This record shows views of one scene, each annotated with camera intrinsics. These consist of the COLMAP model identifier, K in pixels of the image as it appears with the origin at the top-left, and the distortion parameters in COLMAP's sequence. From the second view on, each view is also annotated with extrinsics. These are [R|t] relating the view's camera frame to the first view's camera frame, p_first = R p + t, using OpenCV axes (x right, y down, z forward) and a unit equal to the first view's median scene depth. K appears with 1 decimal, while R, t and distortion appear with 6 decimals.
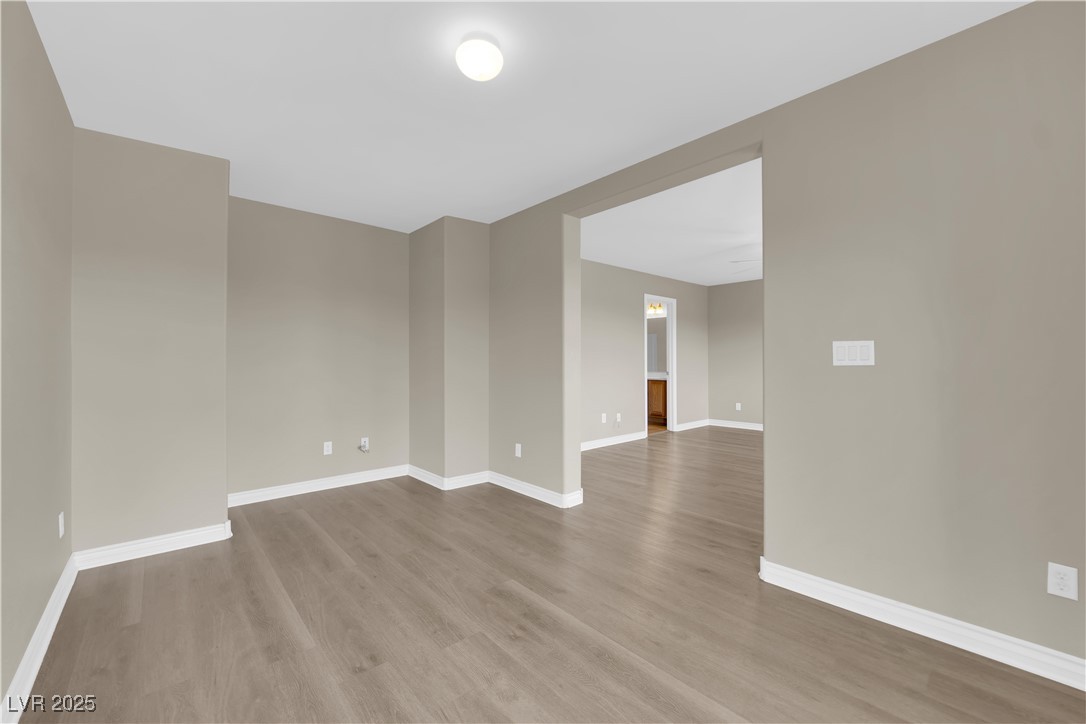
lens RADIAL K [[436.3, 0, 542.9], [0, 436.3, 361.4], [0, 0, 1]] dist [-0.009788, 0.000136]
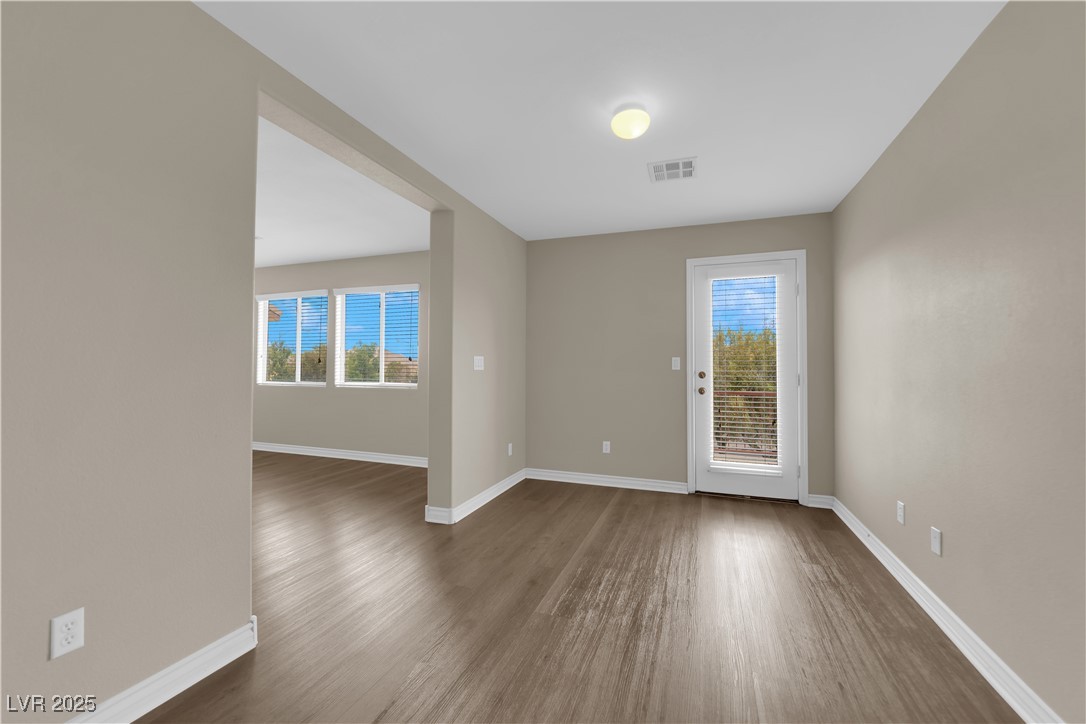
lens RADIAL K [[436.3, 0, 543.8], [0, 436.3, 364.2], [0, 0, 1]] dist [-0.009788, 0.000136]
pose [[-0.488159, 0.009575, 0.872702, -0.999232], [-0.010667, 0.999800, -0.016936, 0.013426], [-0.872690, -0.017577, -0.487959, 1.665214]]
